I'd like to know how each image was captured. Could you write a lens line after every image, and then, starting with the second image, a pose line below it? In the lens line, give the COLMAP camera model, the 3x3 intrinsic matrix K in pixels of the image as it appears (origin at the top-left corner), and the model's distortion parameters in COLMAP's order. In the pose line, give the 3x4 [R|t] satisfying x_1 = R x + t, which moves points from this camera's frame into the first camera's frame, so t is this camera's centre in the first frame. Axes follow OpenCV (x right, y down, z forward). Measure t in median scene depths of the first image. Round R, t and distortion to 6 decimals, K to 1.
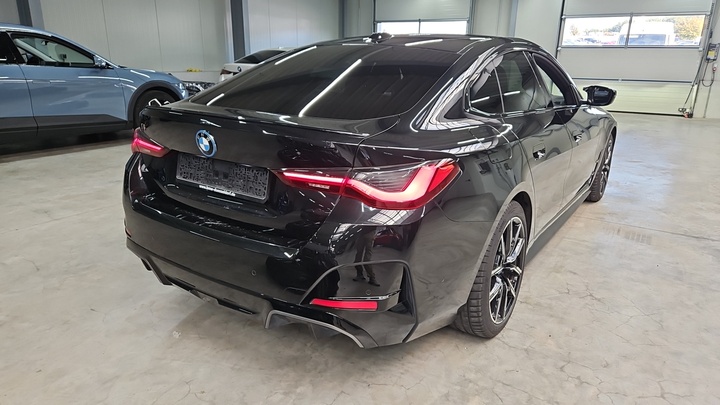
lens RADIAL K [[480.6, 0, 360.0], [0, 480.6, 202.5], [0, 0, 1]] dist [0.071544, -0.072025]
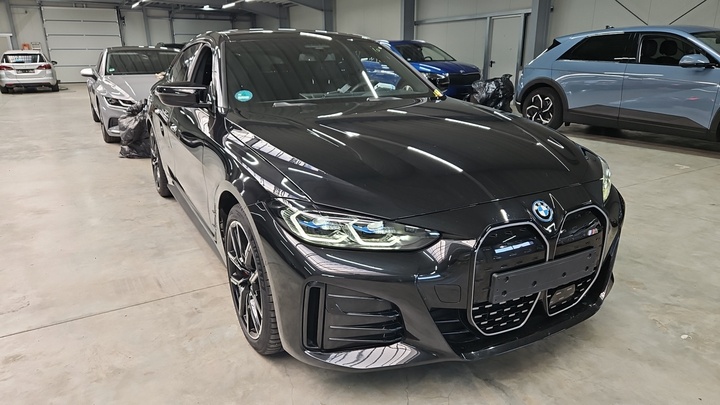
lens RADIAL K [[480.6, 0, 360.0], [0, 480.6, 202.5], [0, 0, 1]] dist [0.071544, -0.072025]
pose [[-0.448918, 0.246131, -0.859007, 1.049354], [-0.259485, 0.883985, 0.388895, -0.432648], [0.855067, 0.397481, -0.332969, 1.538684]]
